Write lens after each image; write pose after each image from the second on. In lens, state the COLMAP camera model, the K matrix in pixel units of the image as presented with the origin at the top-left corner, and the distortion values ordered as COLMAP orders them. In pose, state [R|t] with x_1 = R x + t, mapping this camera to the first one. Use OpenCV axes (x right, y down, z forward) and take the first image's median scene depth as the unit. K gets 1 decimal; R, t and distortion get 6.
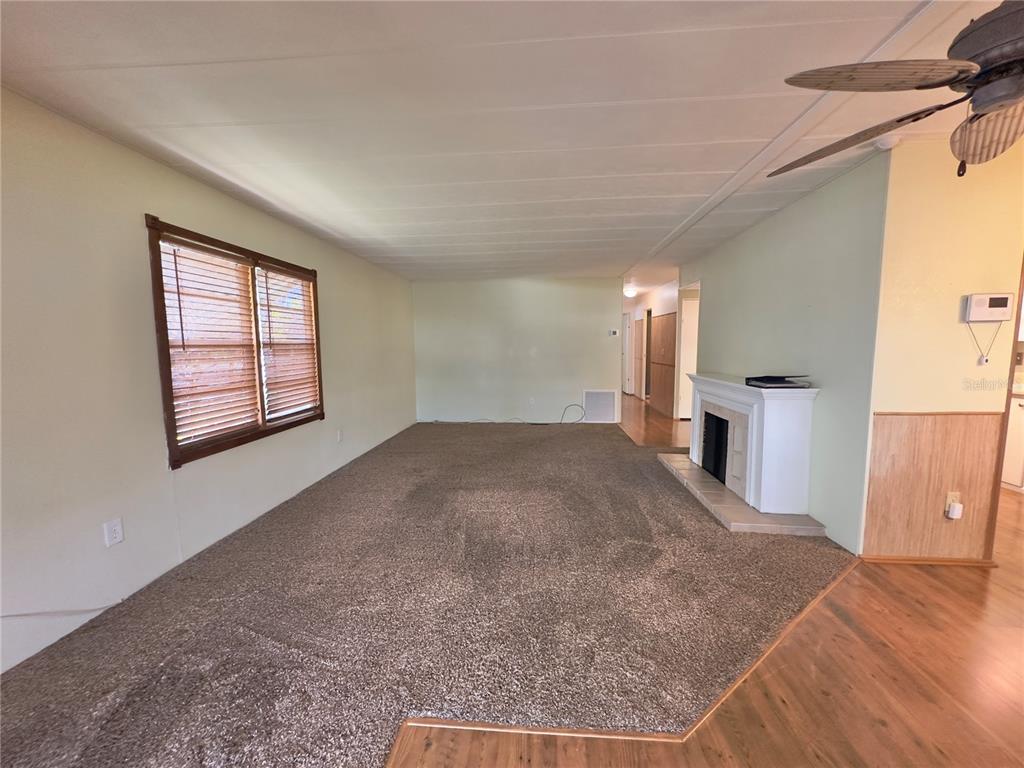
lens RADIAL K [[412.4, 0, 509.2], [0, 412.4, 383.0], [0, 0, 1]] dist [-0.002343, 0.001376]
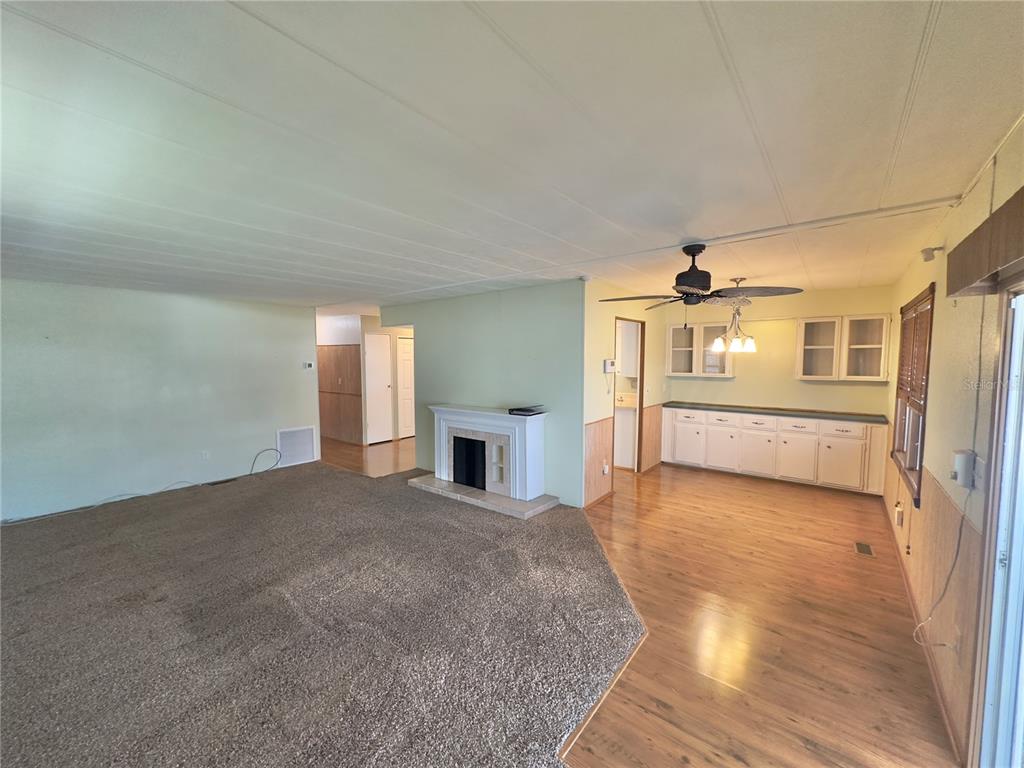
lens RADIAL K [[412.4, 0, 517.6], [0, 412.4, 386.1], [0, 0, 1]] dist [-0.002343, 0.001376]
pose [[0.548765, -0.050036, 0.834478, -0.607400], [0.075132, 0.997120, 0.010380, -0.109022], [-0.832593, 0.057000, 0.550944, 0.208949]]
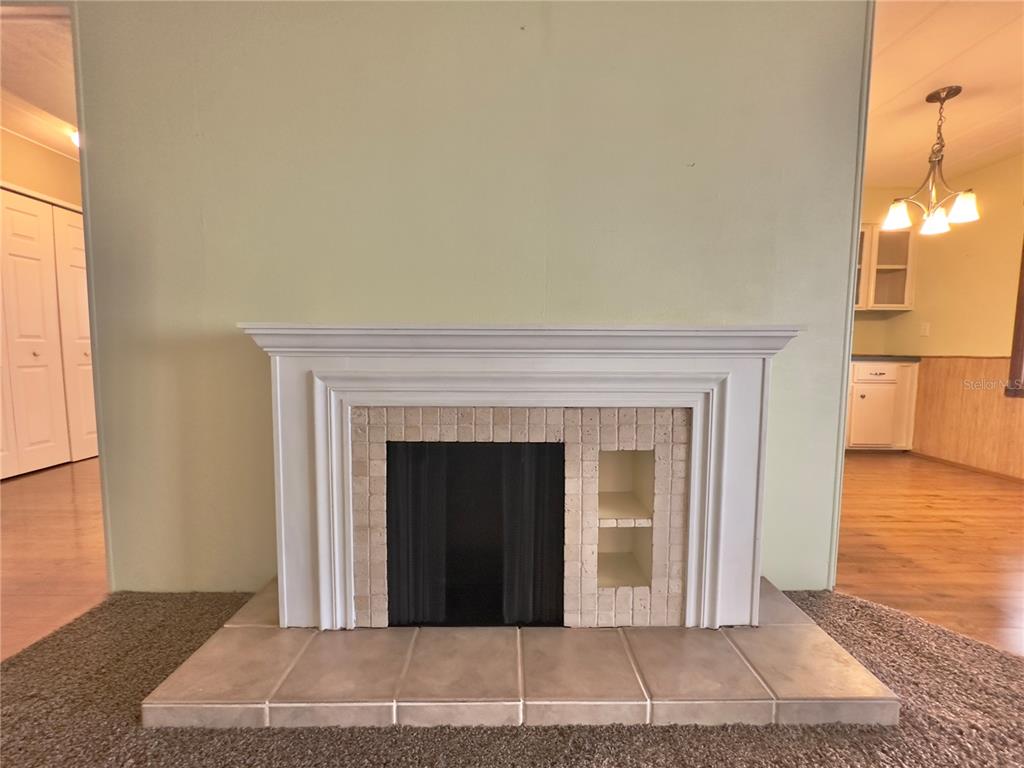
lens RADIAL K [[443.8, 0, 512.4], [0, 443.8, 385.7], [0, 0, 1]] dist [0.000871, 0.000012]
pose [[-0.094793, -0.072962, 0.992820, 0.203773], [0.084240, 0.993146, 0.081029, 0.012259], [-0.991926, 0.091316, -0.087997, 1.285550]]
